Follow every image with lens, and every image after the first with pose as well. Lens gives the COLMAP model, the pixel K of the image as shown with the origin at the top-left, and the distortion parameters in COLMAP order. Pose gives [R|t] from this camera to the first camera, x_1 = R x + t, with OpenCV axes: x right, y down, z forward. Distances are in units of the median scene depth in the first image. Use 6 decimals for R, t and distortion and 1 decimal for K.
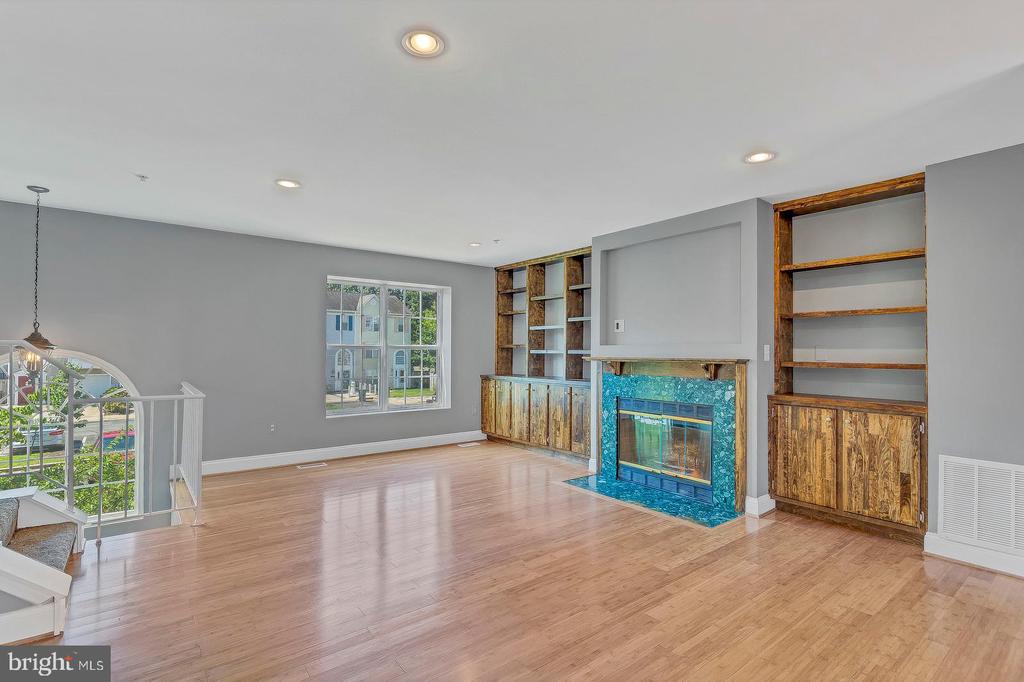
lens RADIAL K [[490.7, 0, 506.7], [0, 490.7, 343.2], [0, 0, 1]] dist [0.002601, -0.004044]
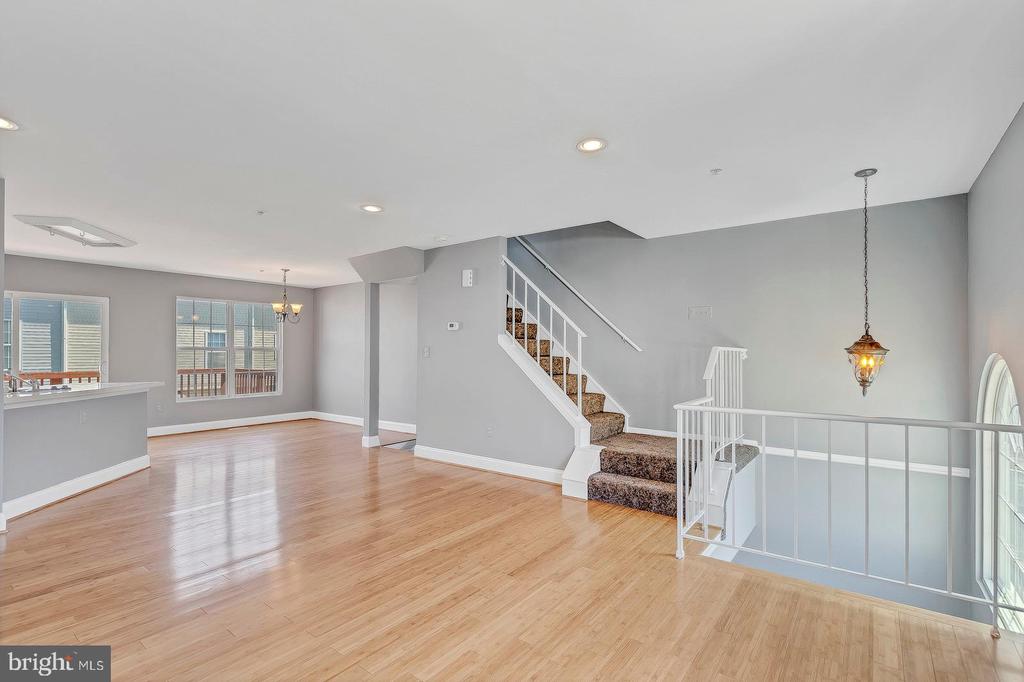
lens RADIAL K [[490.7, 0, 504.7], [0, 490.7, 342.1], [0, 0, 1]] dist [0.002601, -0.004044]
pose [[-0.969506, -0.015282, -0.244589, -0.098430], [-0.005315, 0.999130, -0.041358, 0.027554], [0.245009, -0.038797, -0.968744, 1.509550]]
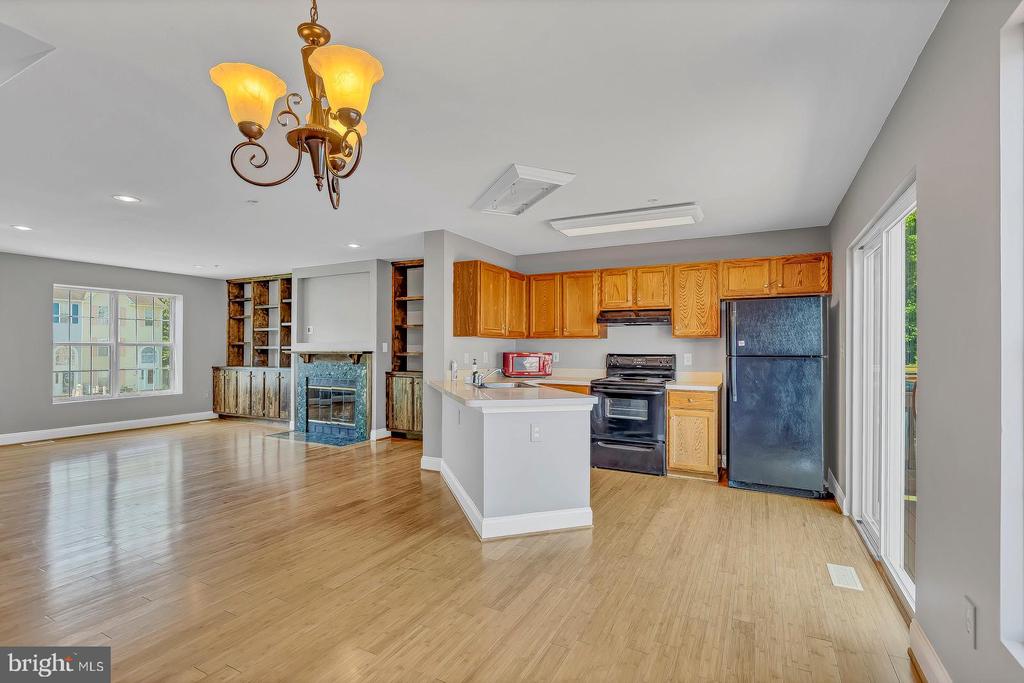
lens RADIAL K [[490.7, 0, 518.6], [0, 490.7, 341.4], [0, 0, 1]] dist [0.002601, -0.004044]
pose [[0.910415, -0.000360, 0.413696, 0.231065], [-0.001754, 0.999987, 0.004730, -0.010193], [-0.413692, -0.005032, 0.910403, -0.751964]]
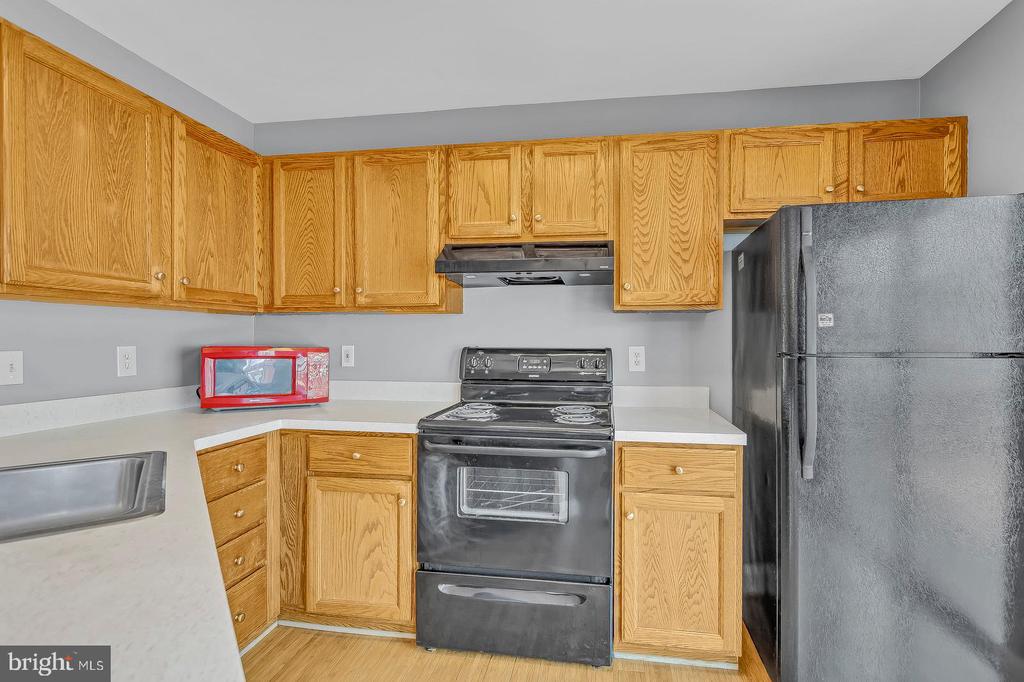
lens RADIAL K [[490.7, 0, 548.2], [0, 490.7, 340.6], [0, 0, 1]] dist [0.002601, -0.004044]
pose [[0.714670, -0.012151, 0.699356, 0.685329], [-0.005261, 0.999727, 0.022747, 0.007117], [-0.699442, -0.019936, 0.714412, -0.099936]]
